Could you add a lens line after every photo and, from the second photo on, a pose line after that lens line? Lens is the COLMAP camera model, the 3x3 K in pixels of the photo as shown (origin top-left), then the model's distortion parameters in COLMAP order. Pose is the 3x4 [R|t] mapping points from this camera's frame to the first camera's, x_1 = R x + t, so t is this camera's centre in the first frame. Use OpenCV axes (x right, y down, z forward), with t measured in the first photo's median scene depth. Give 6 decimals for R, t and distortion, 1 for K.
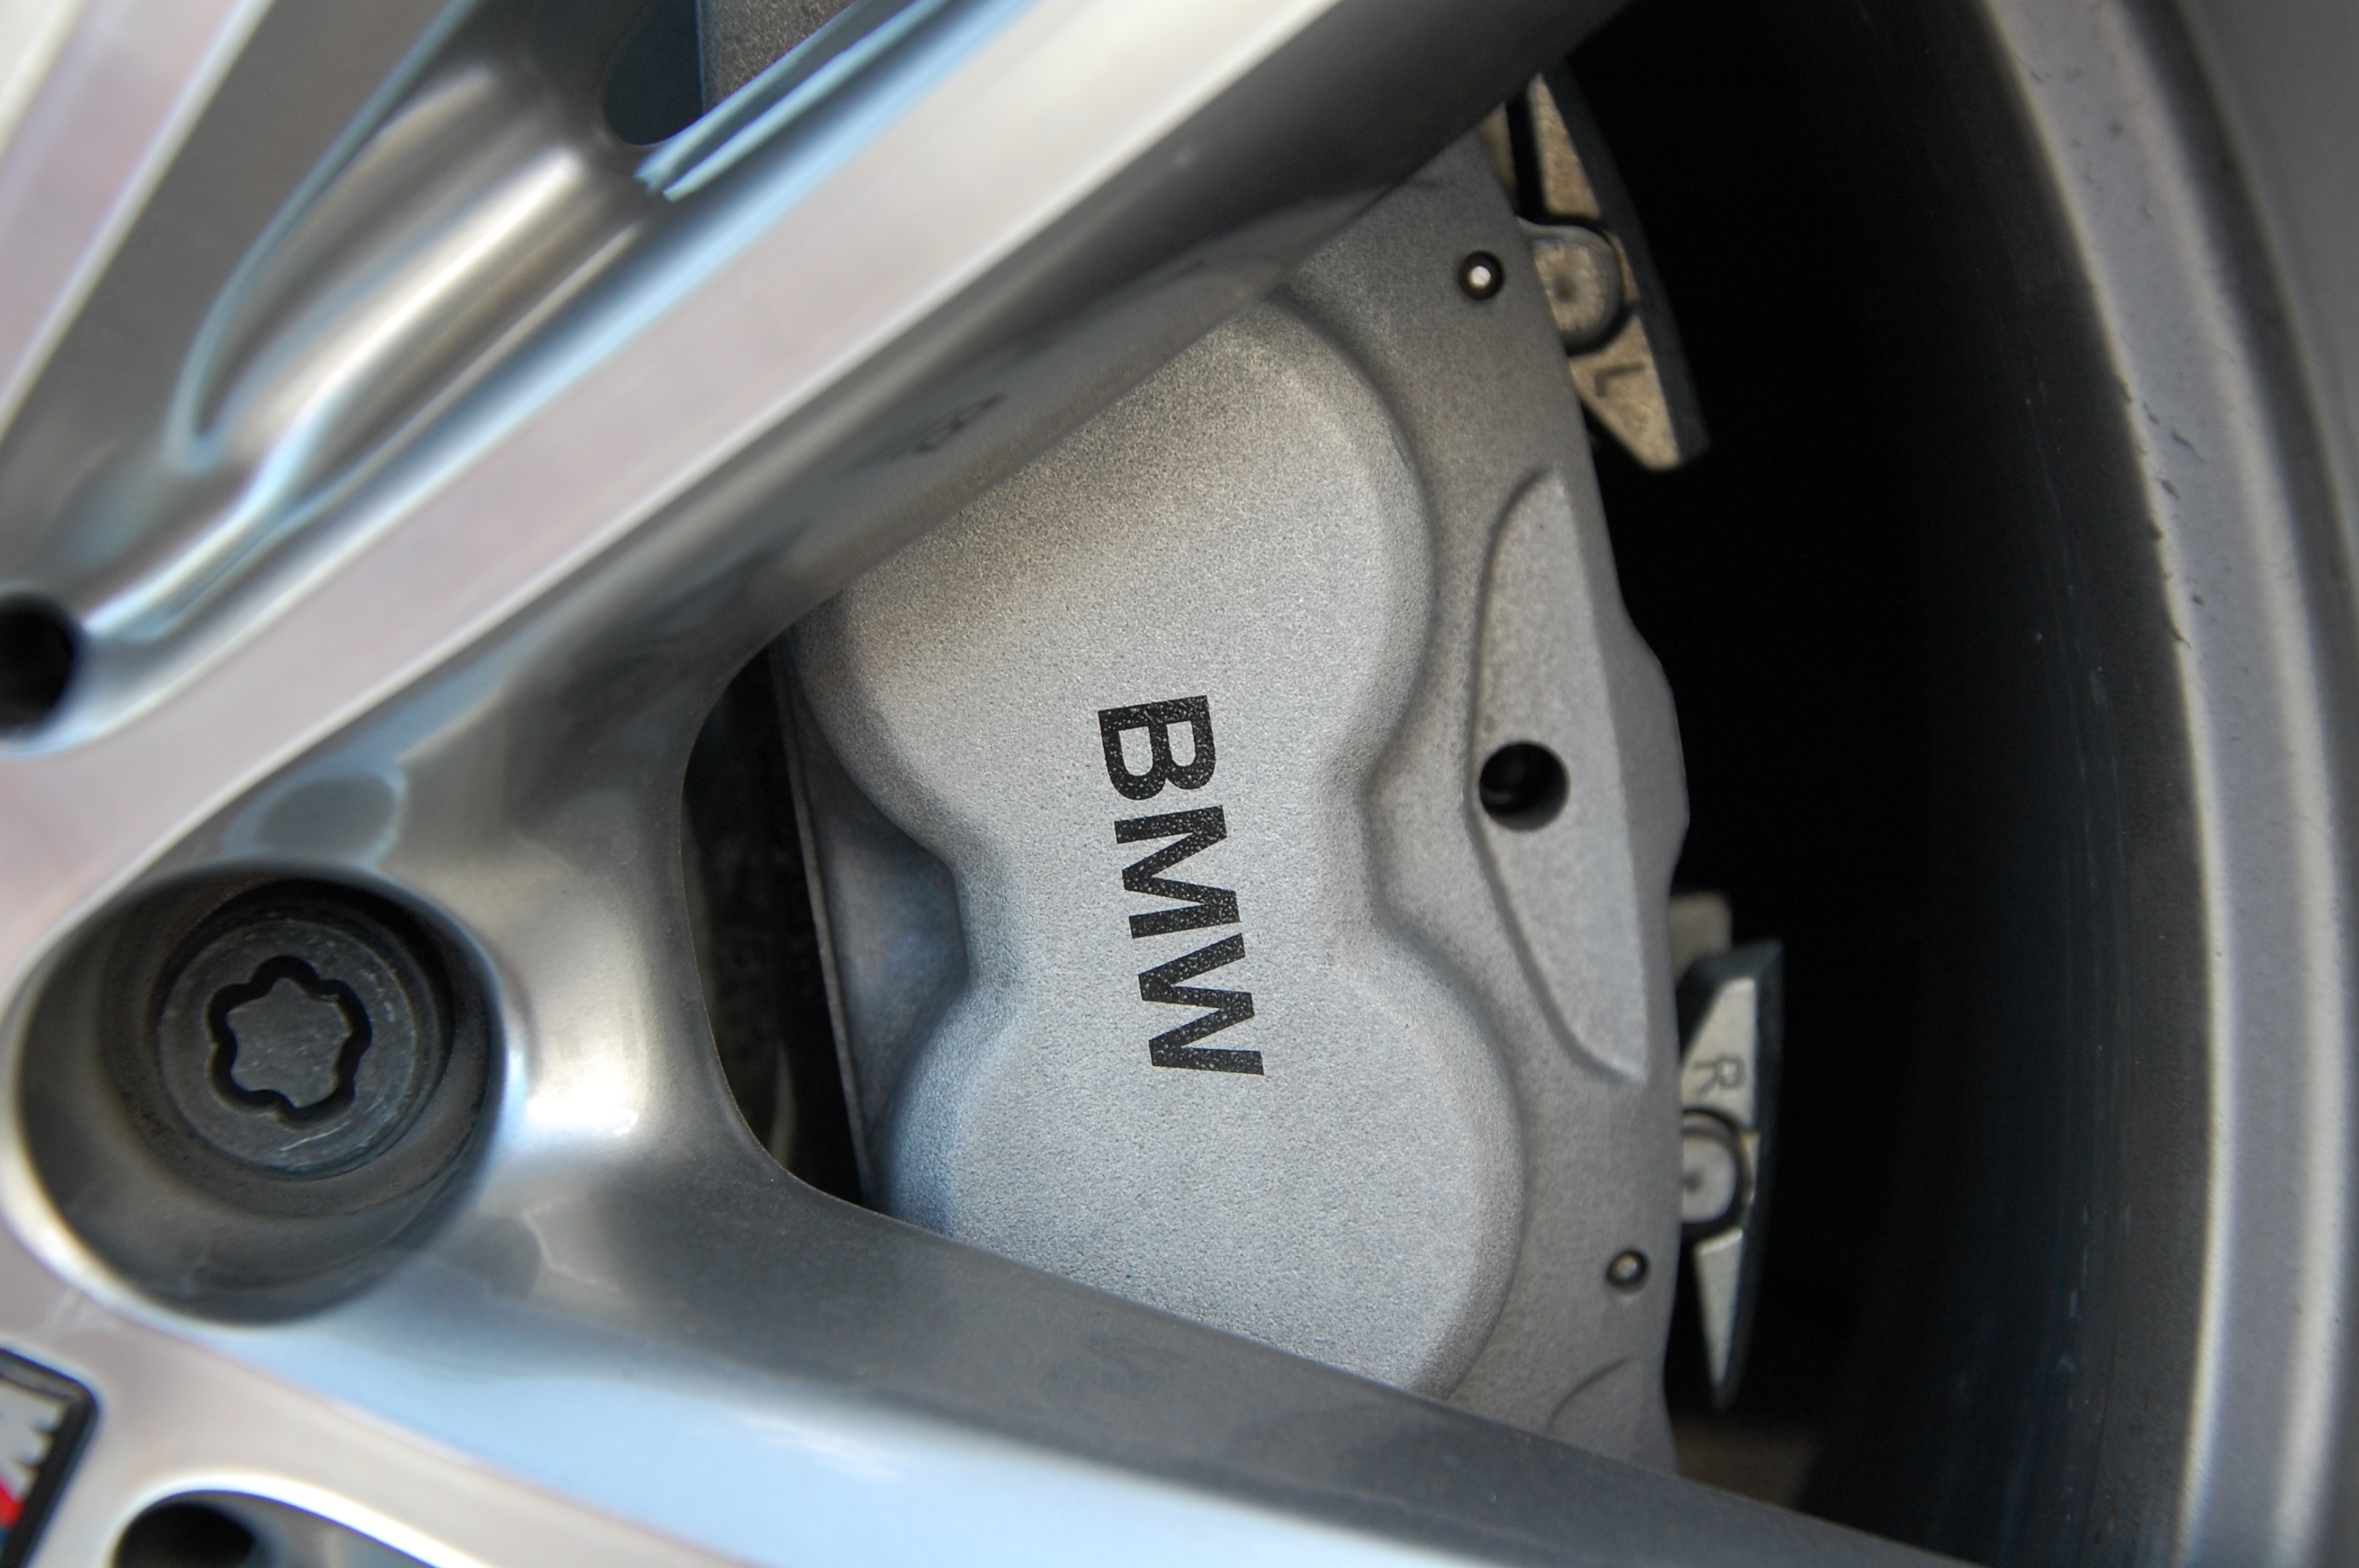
lens RADIAL K [[4545.9, 0, 1179.5], [0, 4545.9, 784.0], [0, 0, 1]] dist [-0.002253, -0.014115]
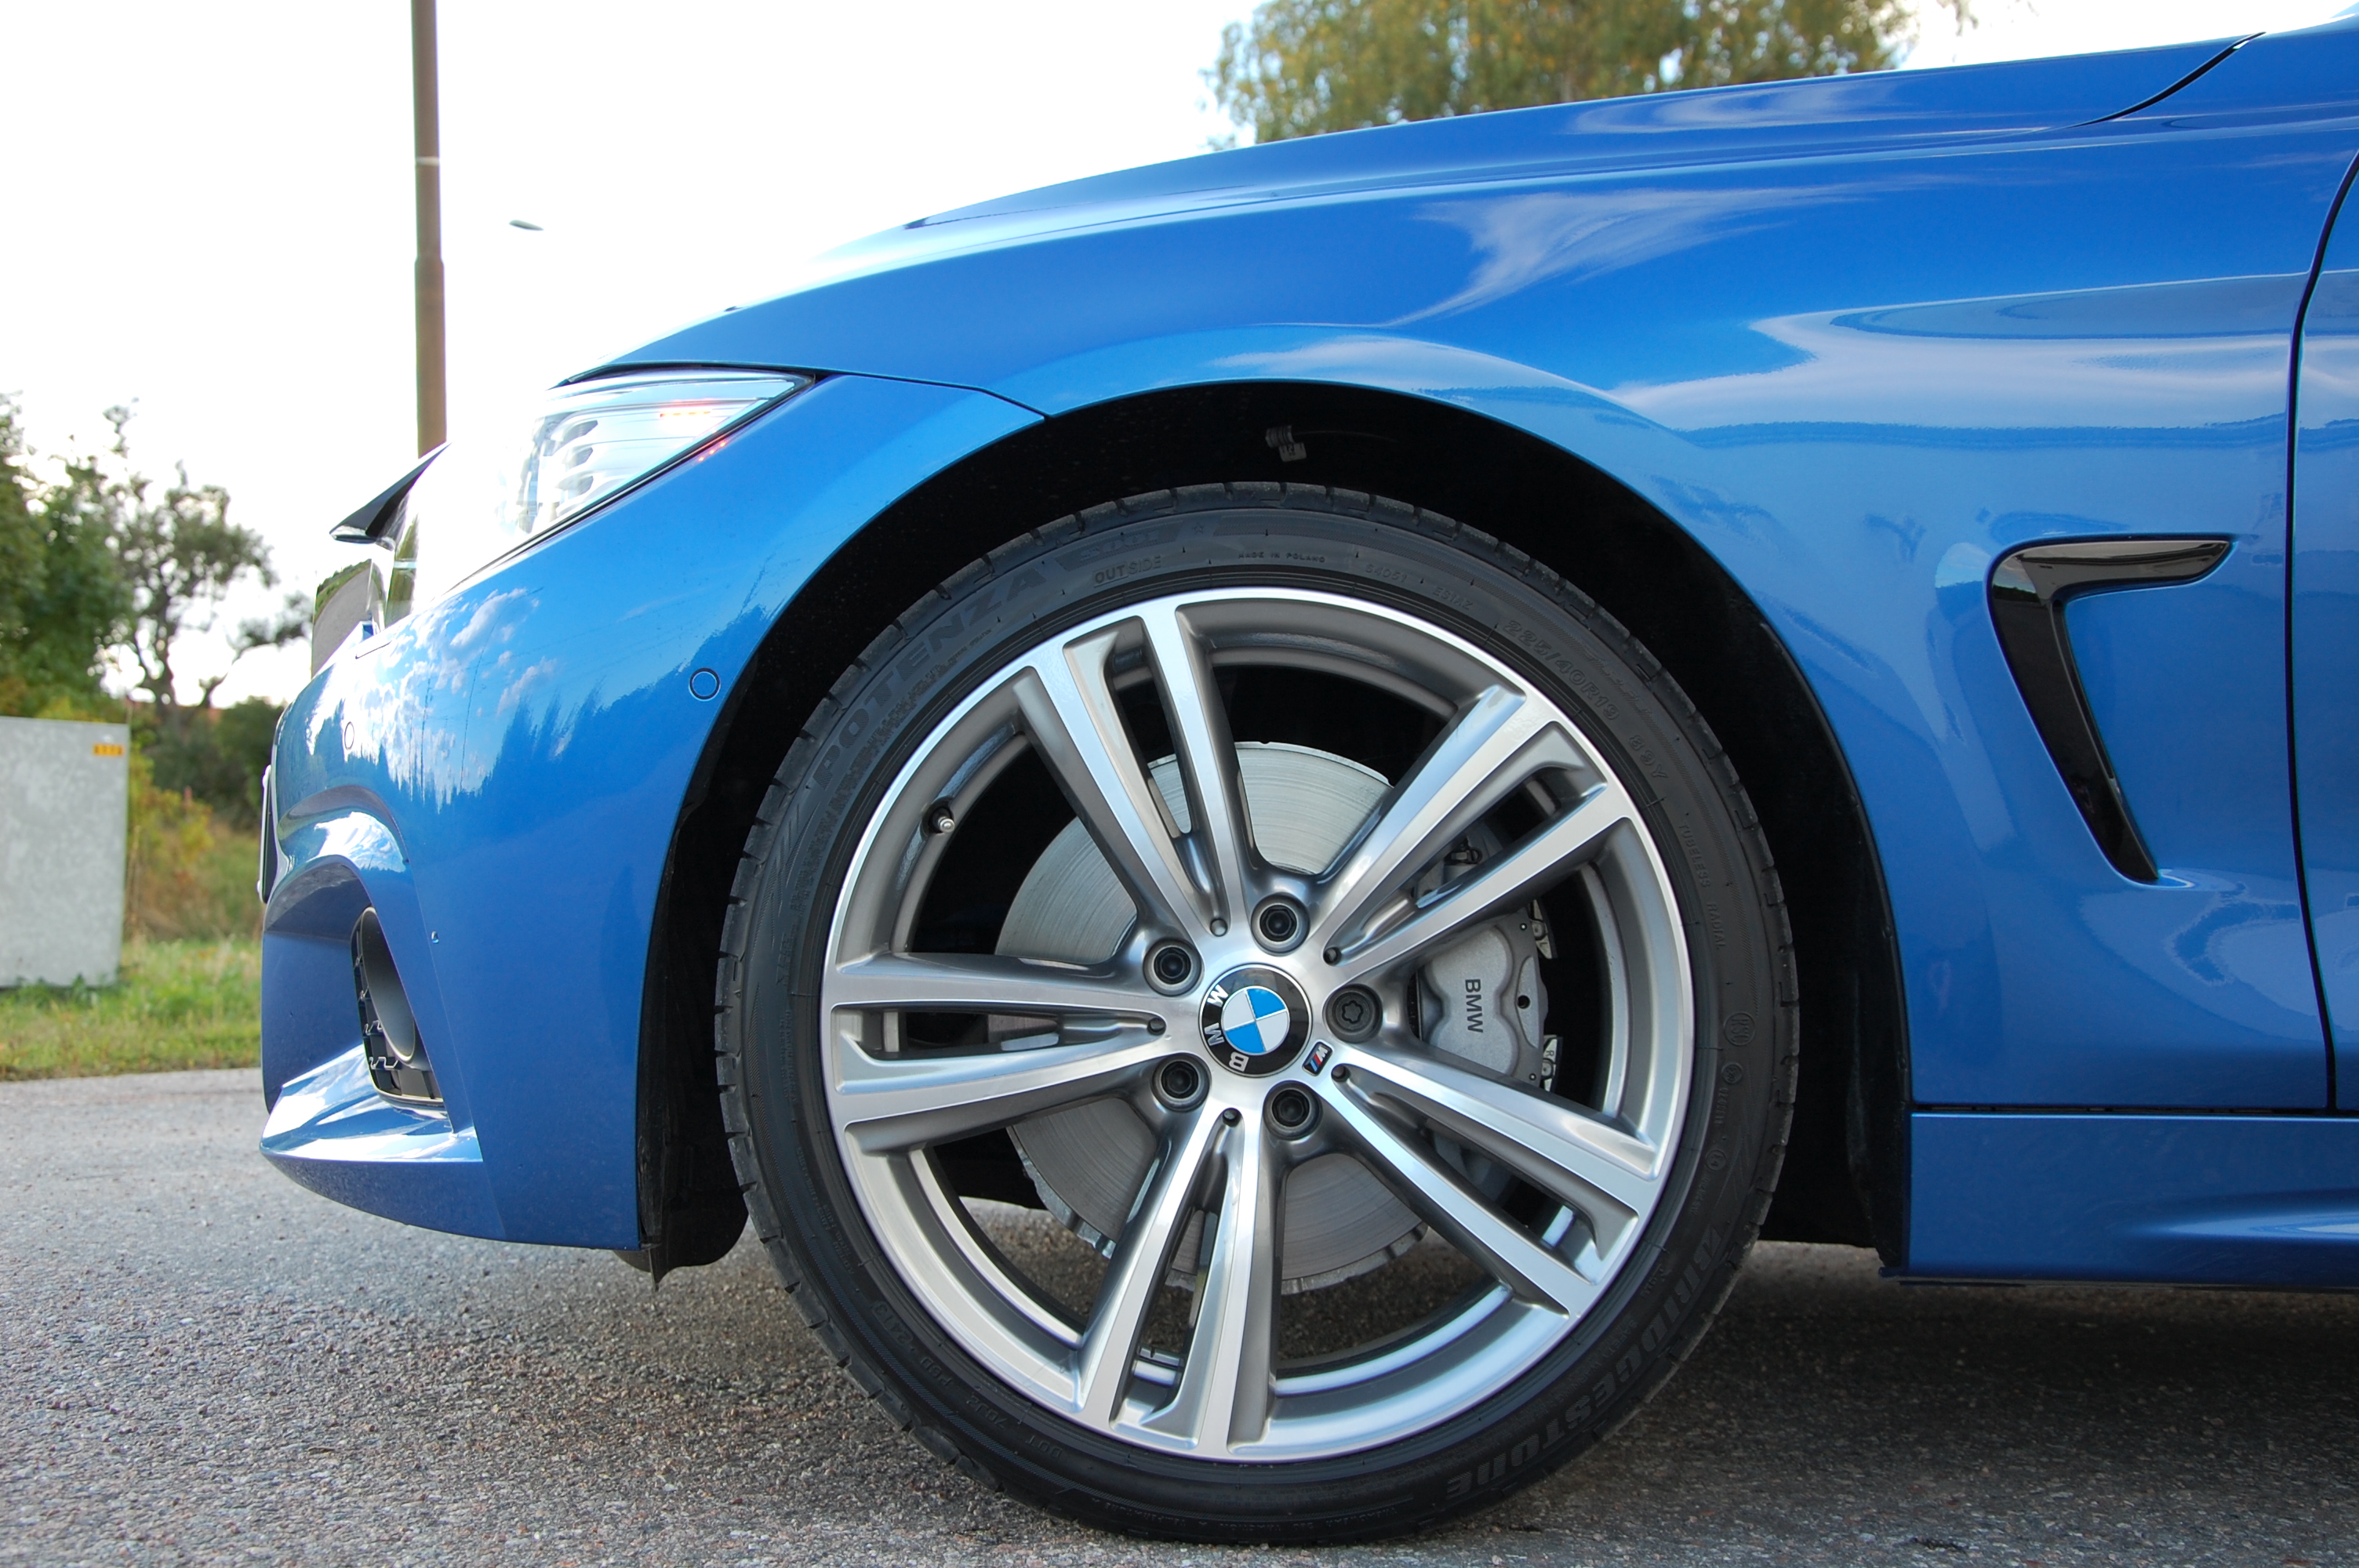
lens RADIAL K [[3033.3, 0, 1179.5], [0, 3033.3, 784.0], [0, 0, 1]] dist [0.004149, 0.000668]
pose [[0.993217, 0.096064, -0.065506, -0.178472], [-0.105158, 0.982528, -0.153560, 0.454779], [0.049609, 0.159407, 0.985966, -3.748065]]
